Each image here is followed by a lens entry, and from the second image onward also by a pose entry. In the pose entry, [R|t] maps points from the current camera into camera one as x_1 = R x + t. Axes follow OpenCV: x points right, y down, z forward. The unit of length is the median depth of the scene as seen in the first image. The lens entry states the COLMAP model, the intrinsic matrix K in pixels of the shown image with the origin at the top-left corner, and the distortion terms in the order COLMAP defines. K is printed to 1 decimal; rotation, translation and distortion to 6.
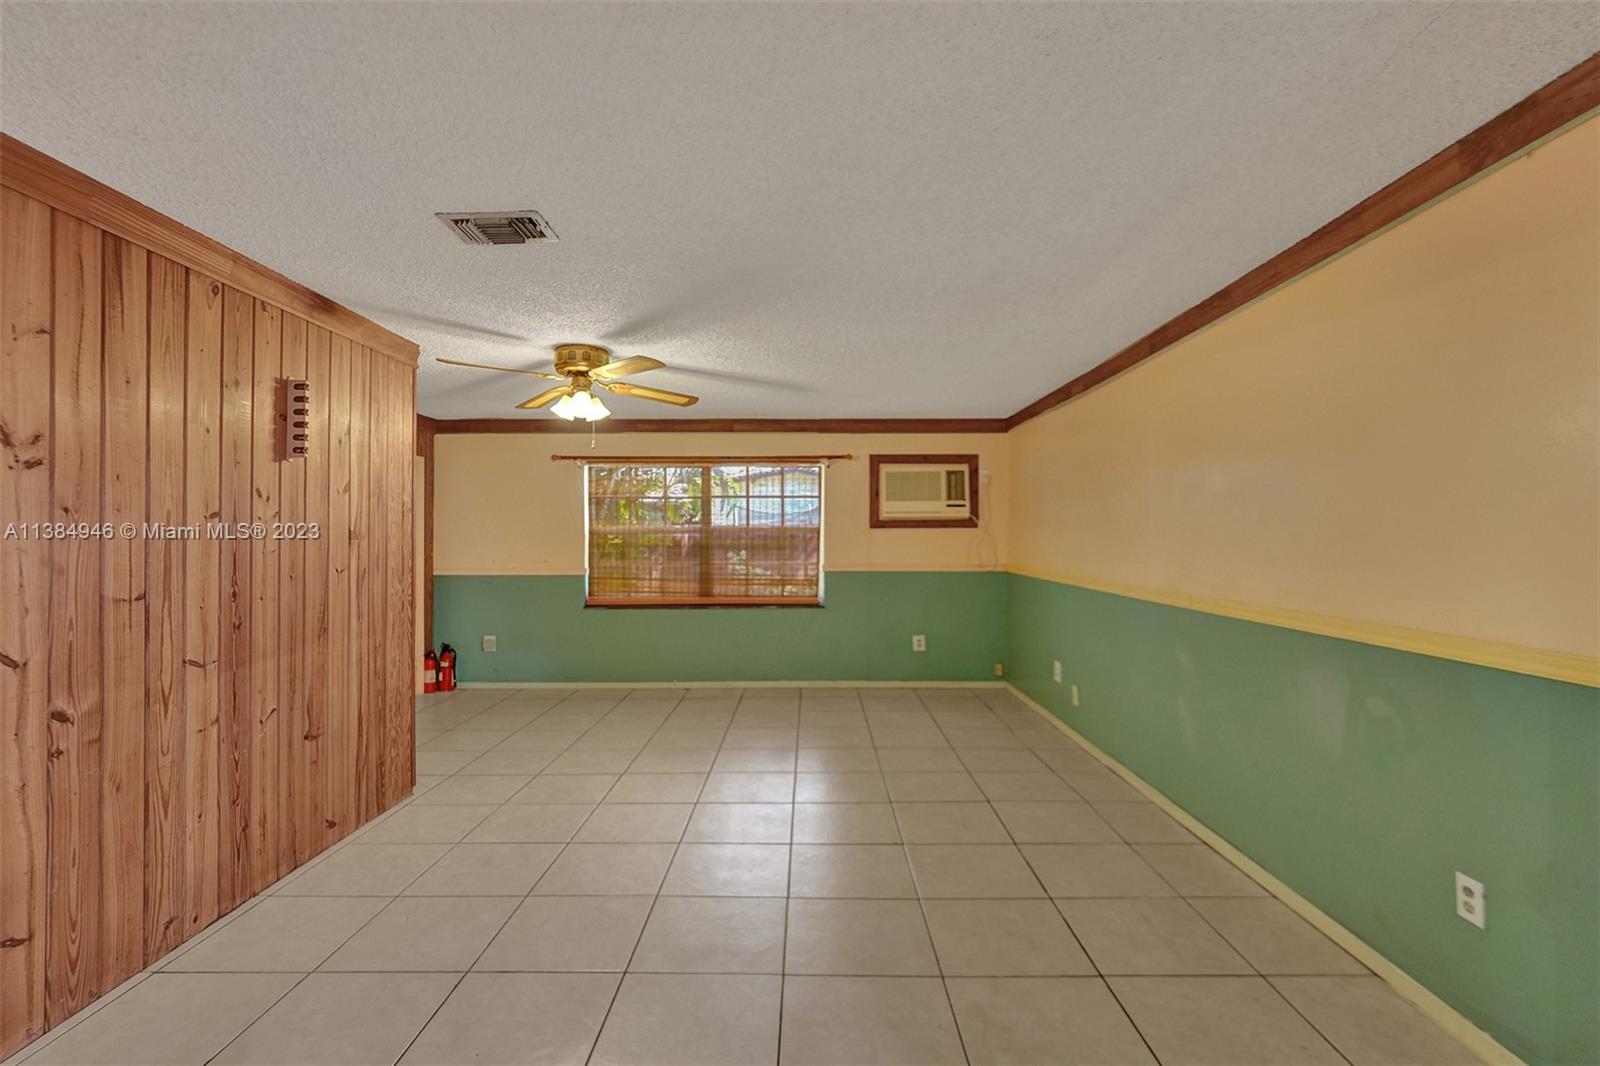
lens RADIAL K [[742.4, 0, 803.8], [0, 742.4, 522.6], [0, 0, 1]] dist [-0.003760, -0.000340]
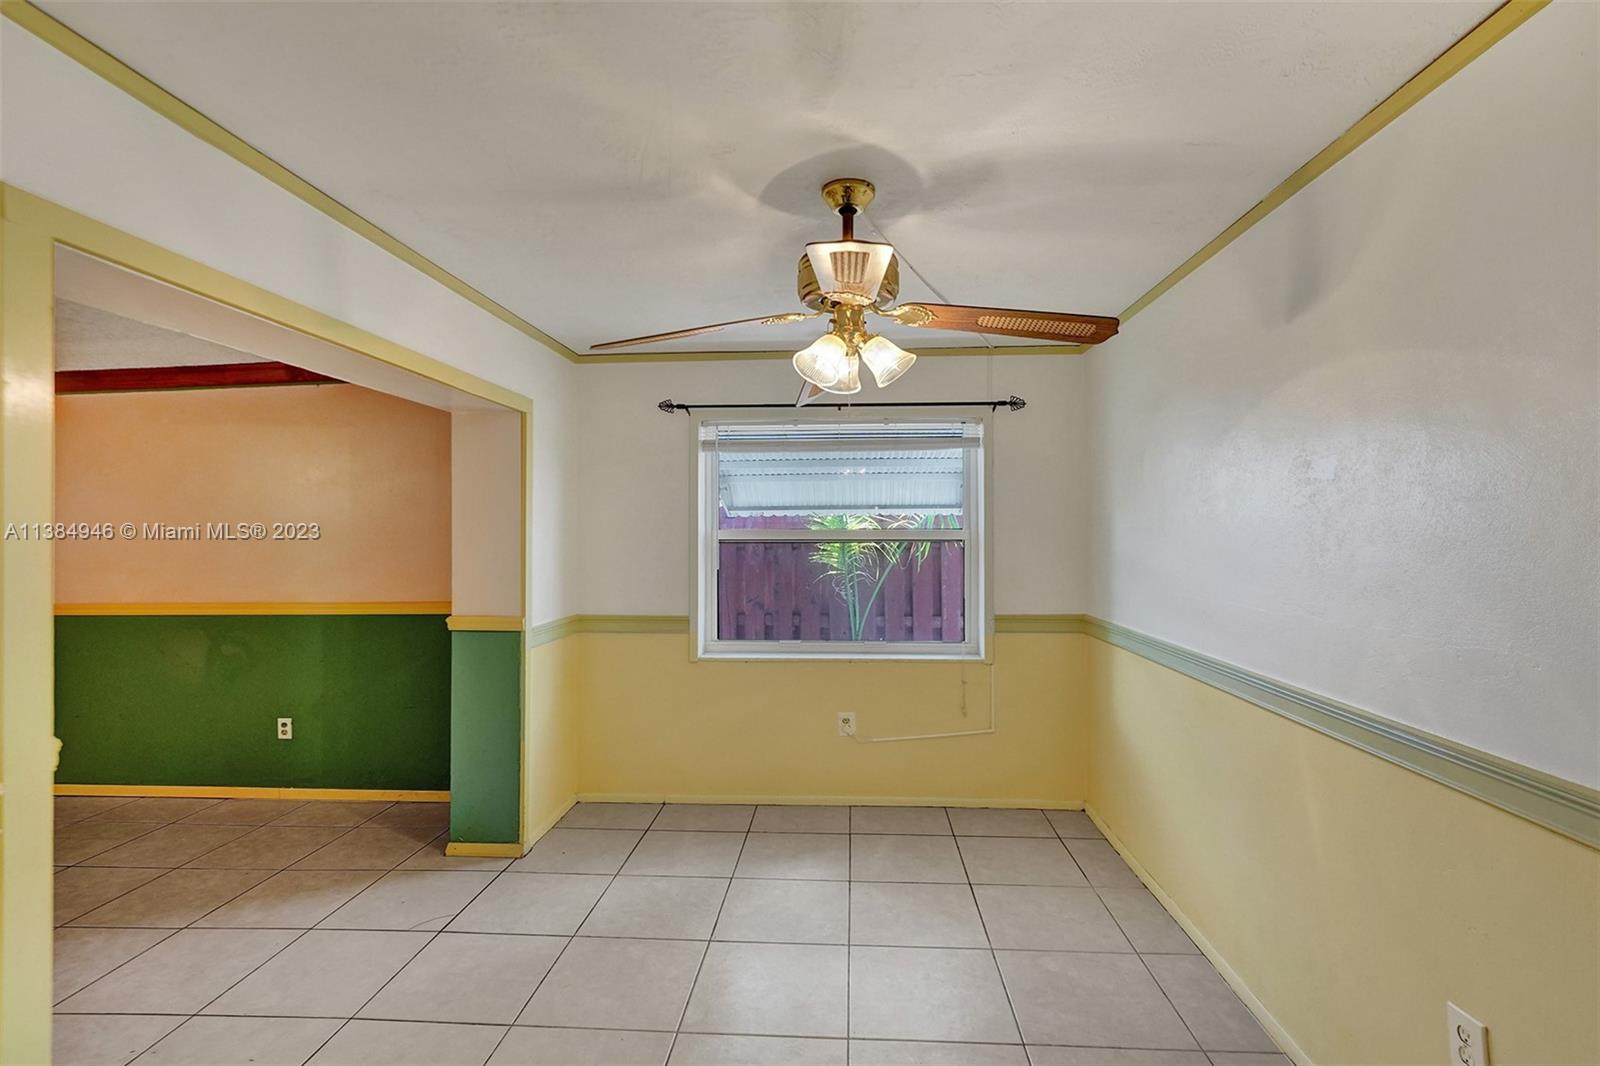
lens RADIAL K [[742.4, 0, 797.4], [0, 742.4, 531.8], [0, 0, 1]] dist [-0.003760, -0.000340]
pose [[0.087975, 0.005599, 0.996107, -1.050810], [-0.008214, 0.999954, -0.004895, -0.046176], [-0.996089, -0.007752, 0.088017, -0.617044]]
